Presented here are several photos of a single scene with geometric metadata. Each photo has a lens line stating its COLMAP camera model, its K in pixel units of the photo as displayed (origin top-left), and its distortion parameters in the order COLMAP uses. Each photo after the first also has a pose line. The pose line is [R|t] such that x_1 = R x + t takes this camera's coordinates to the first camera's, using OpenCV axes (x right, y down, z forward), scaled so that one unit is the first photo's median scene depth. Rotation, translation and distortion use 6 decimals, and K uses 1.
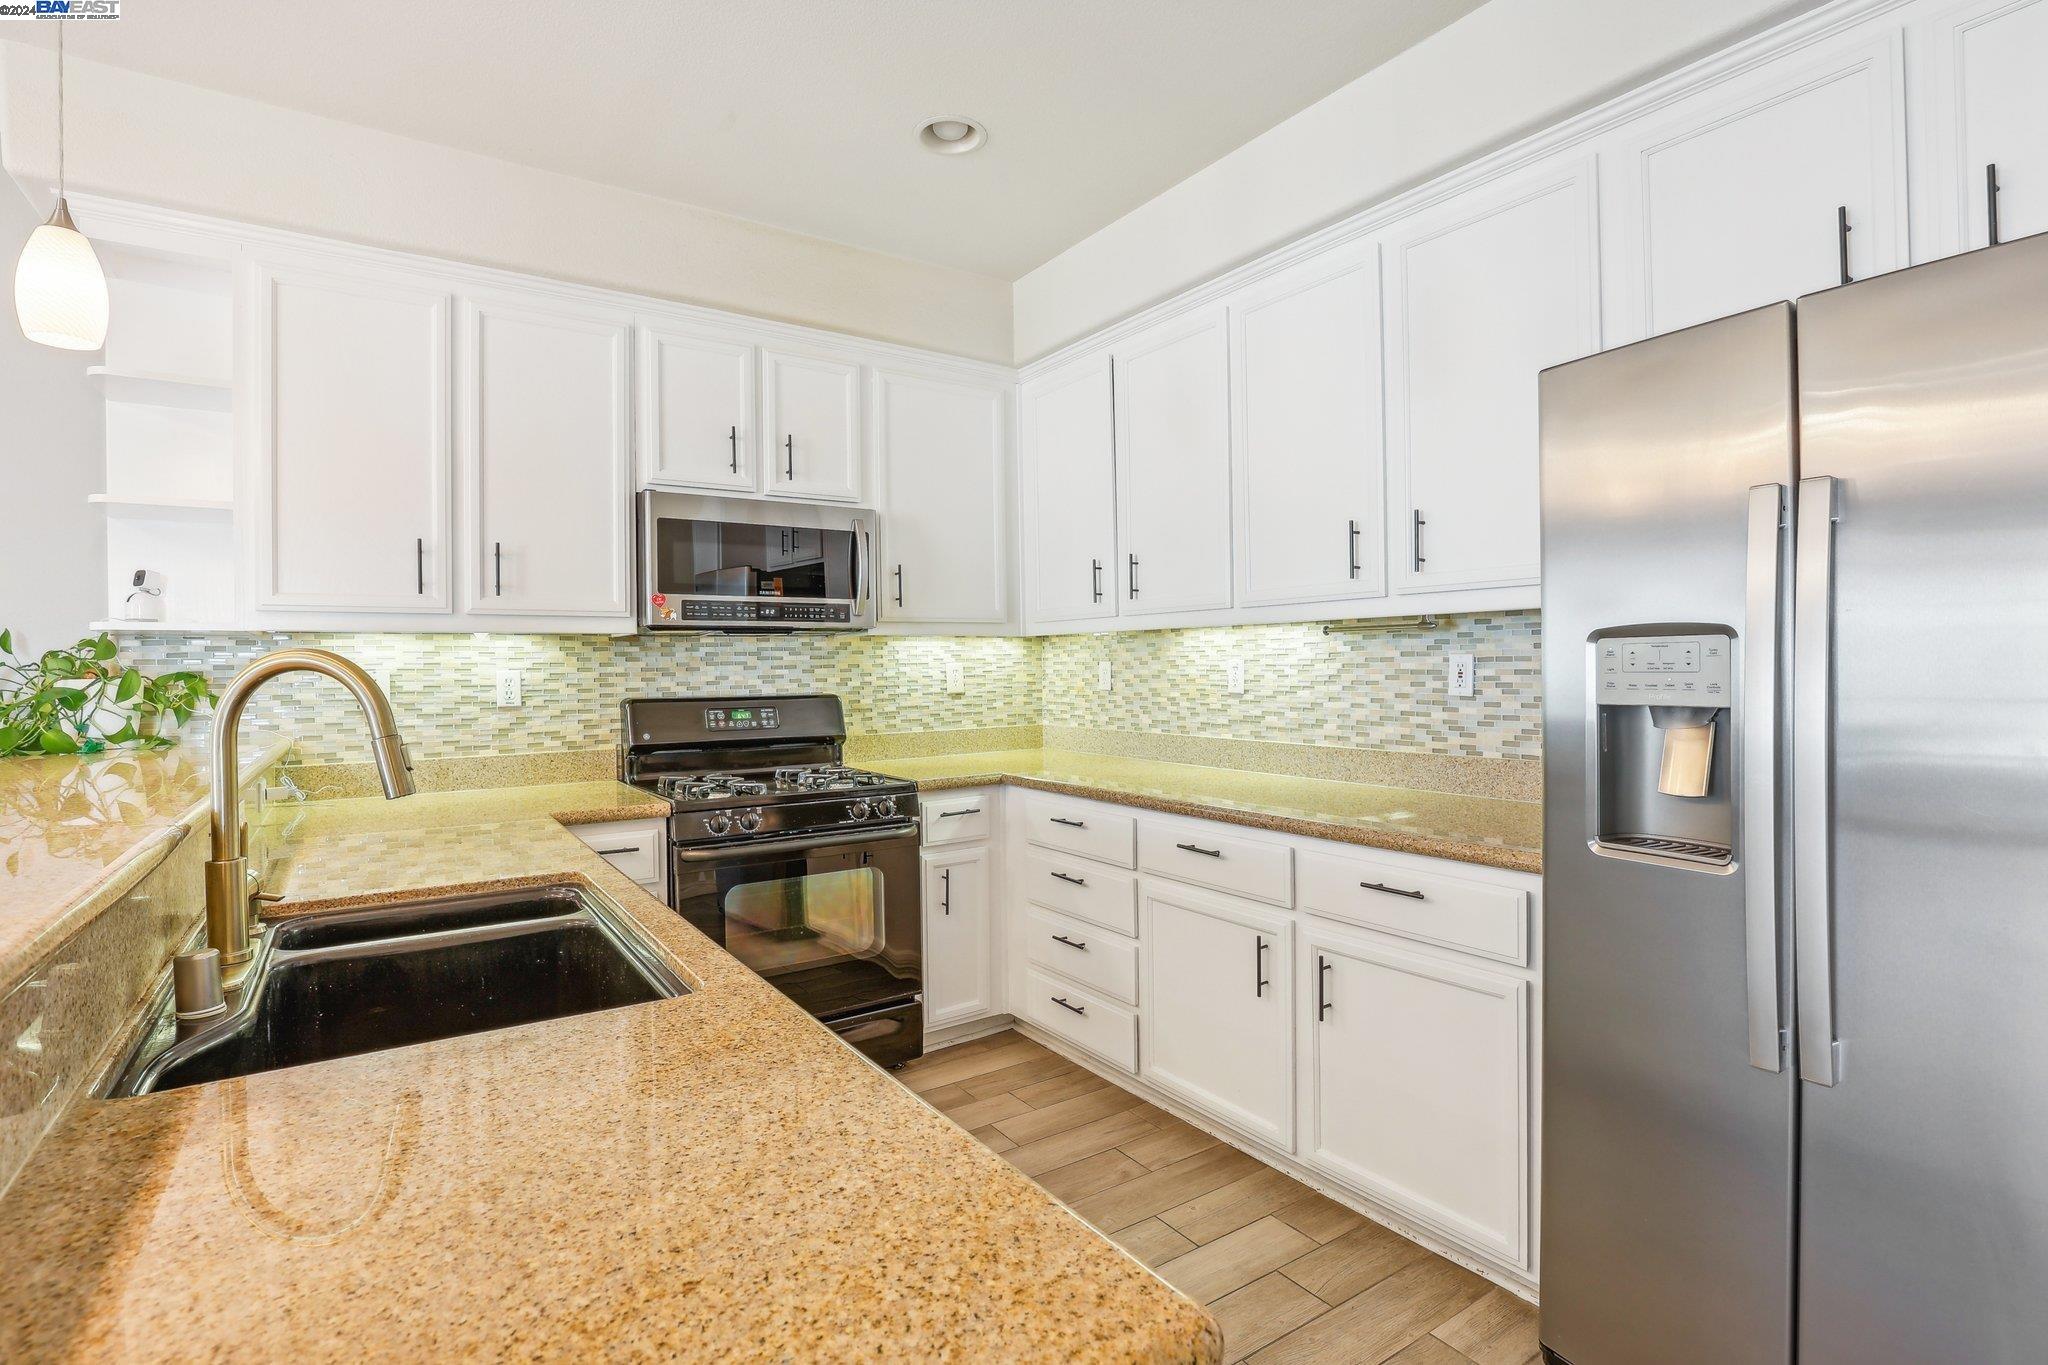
lens RADIAL K [[968.0, 0, 1024.0], [0, 968.0, 682.5], [0, 0, 1]] dist [-0.027734, 0.000855]
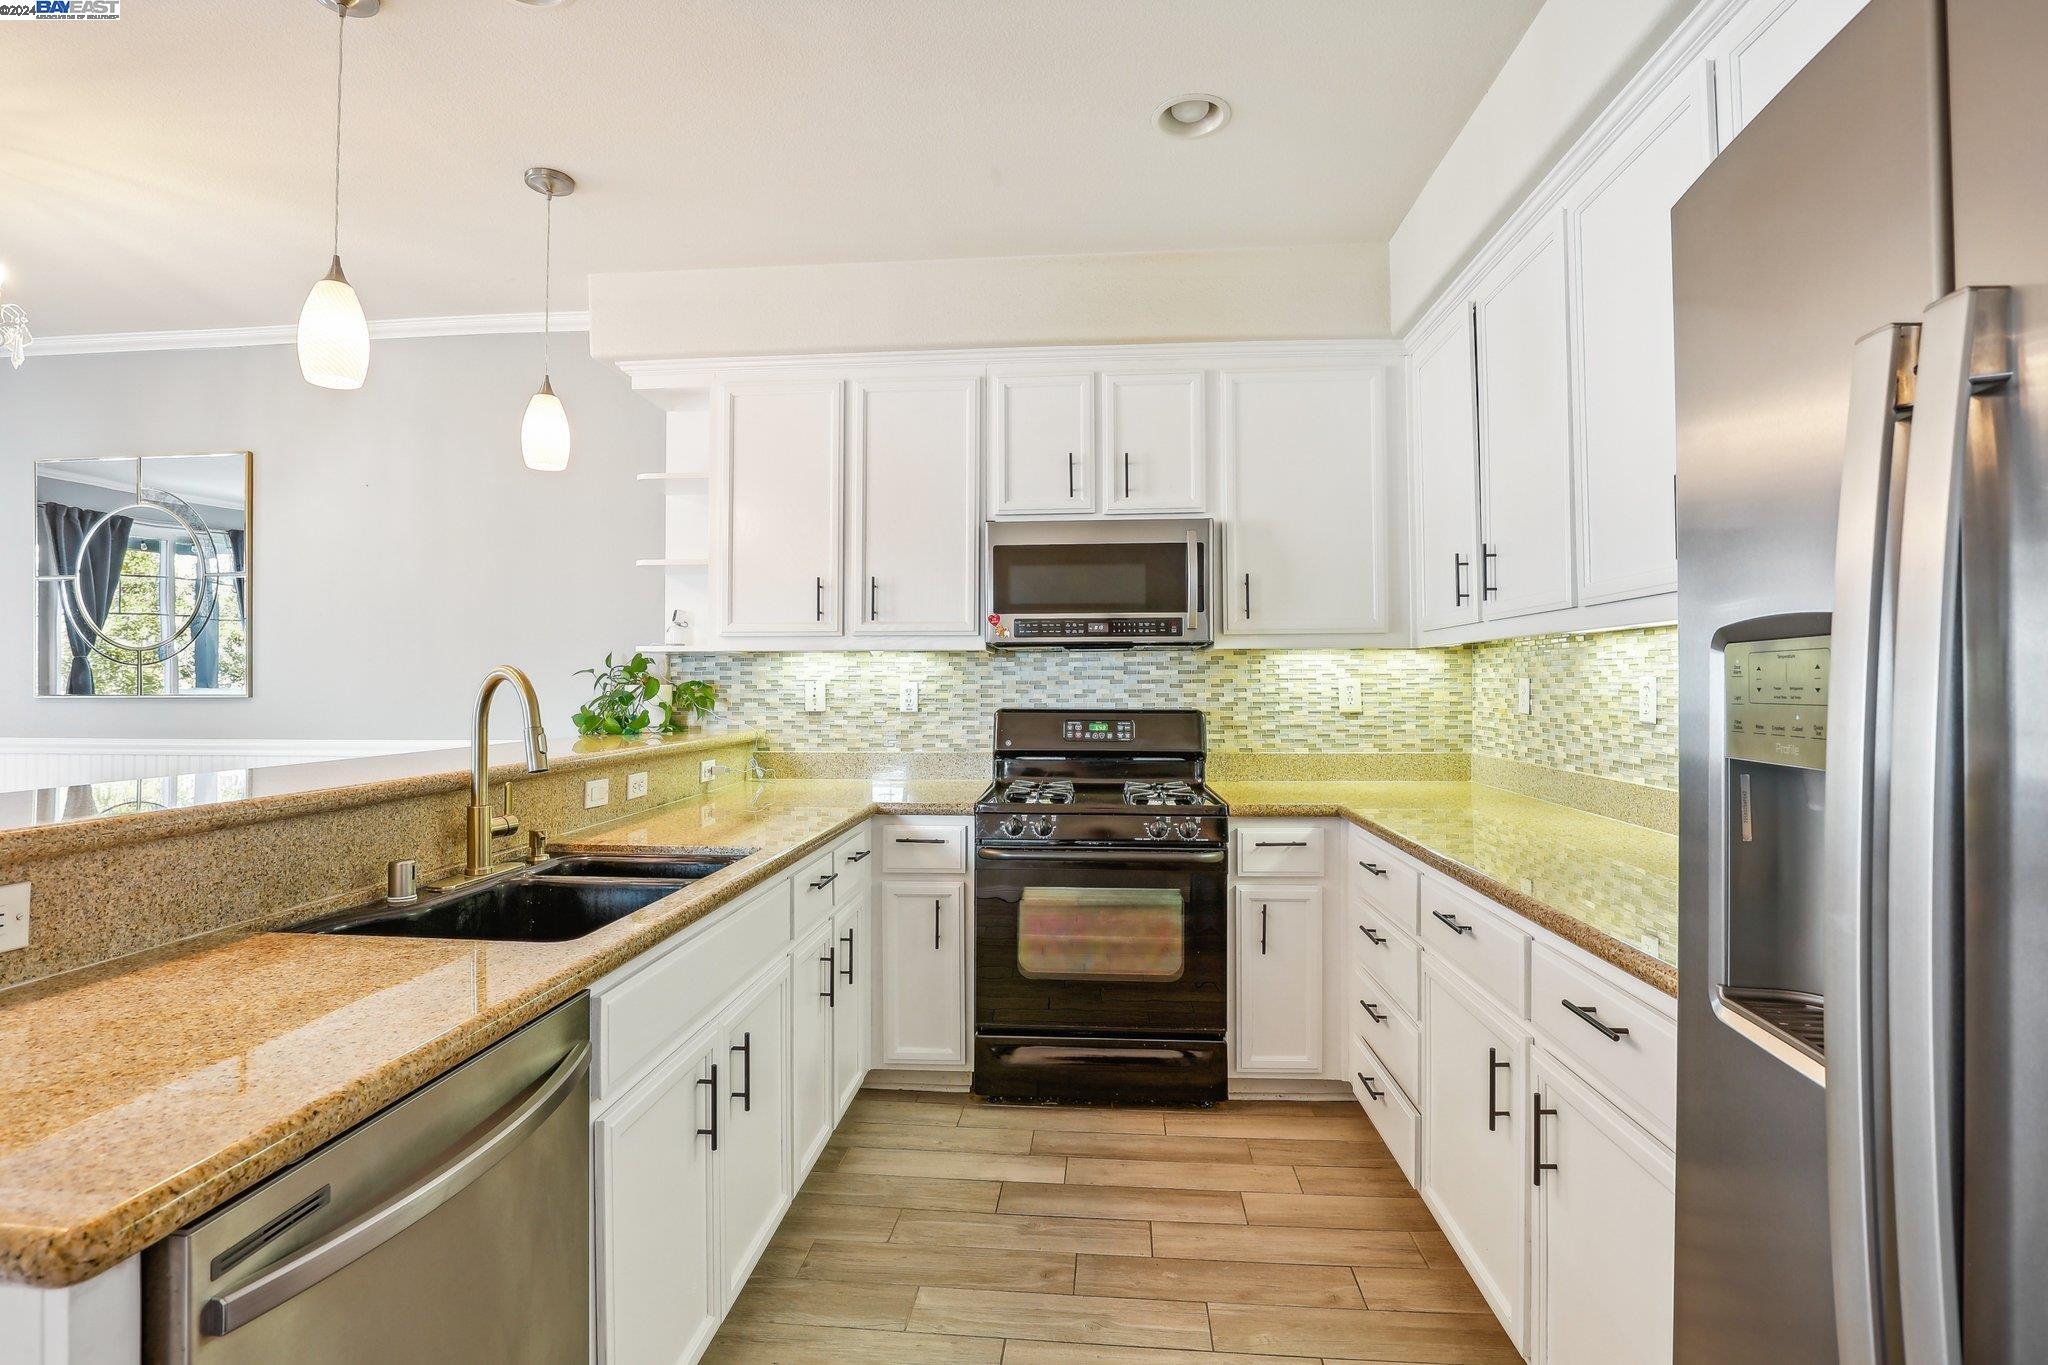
lens RADIAL K [[968.0, 0, 1024.0], [0, 968.0, 682.5], [0, 0, 1]] dist [-0.027734, 0.000855]
pose [[0.779075, 0.009832, -0.626853, 0.306628], [-0.018680, 0.999797, -0.007534, -0.005150], [0.626652, 0.017580, 0.779101, 0.140217]]
